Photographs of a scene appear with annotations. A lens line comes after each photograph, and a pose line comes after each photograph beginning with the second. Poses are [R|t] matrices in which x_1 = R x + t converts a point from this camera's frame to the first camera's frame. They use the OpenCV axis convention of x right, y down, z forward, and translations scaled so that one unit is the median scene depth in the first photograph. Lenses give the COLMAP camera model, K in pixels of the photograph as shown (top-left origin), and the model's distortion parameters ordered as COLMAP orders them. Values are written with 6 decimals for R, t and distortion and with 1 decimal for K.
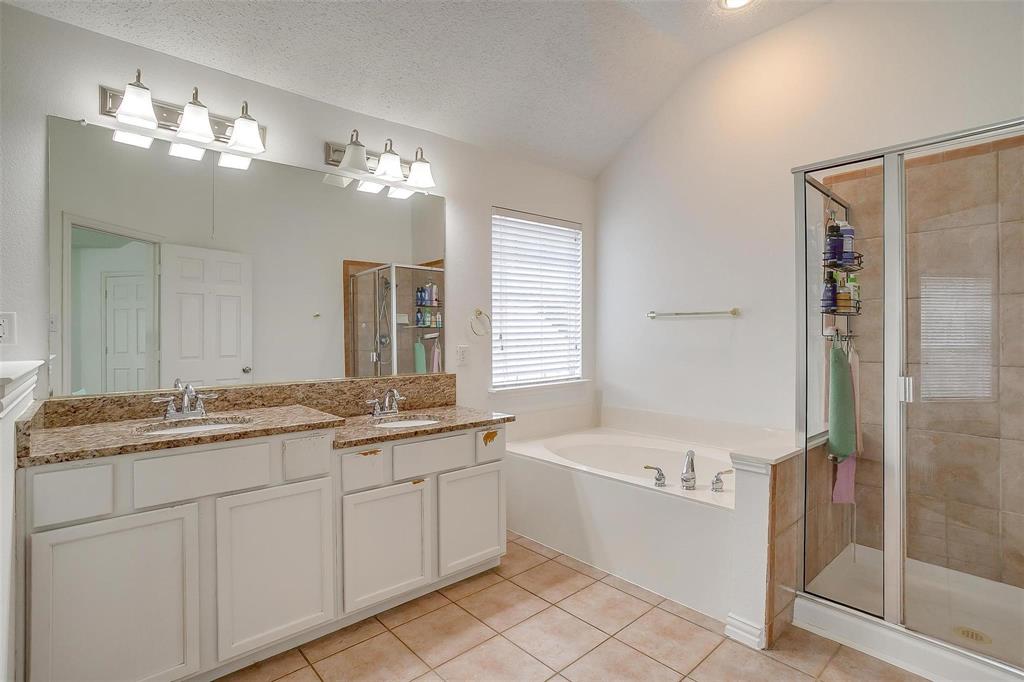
lens RADIAL K [[506.5, 0, 516.0], [0, 506.5, 332.7], [0, 0, 1]] dist [-0.054527, 0.030308]
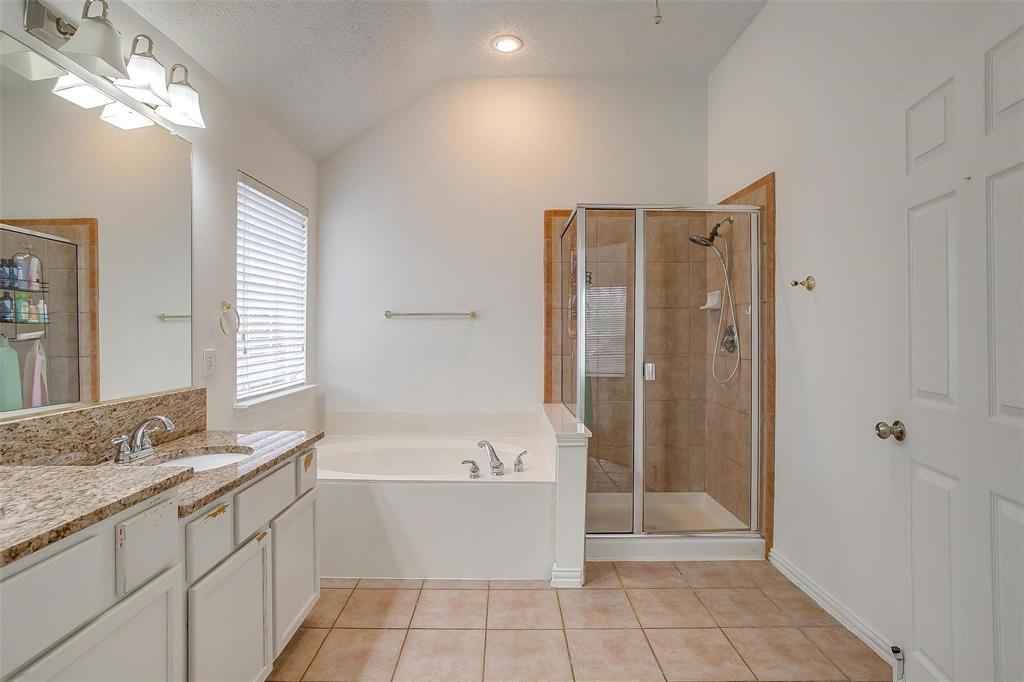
lens RADIAL K [[508.4, 0, 510.6], [0, 508.4, 328.2], [0, 0, 1]] dist [-0.055546, 0.031775]
pose [[0.665038, 0.008760, 0.746759, -0.419717], [-0.003856, 0.999958, -0.008297, -0.000979], [-0.746800, 0.002639, 0.665044, 0.211330]]
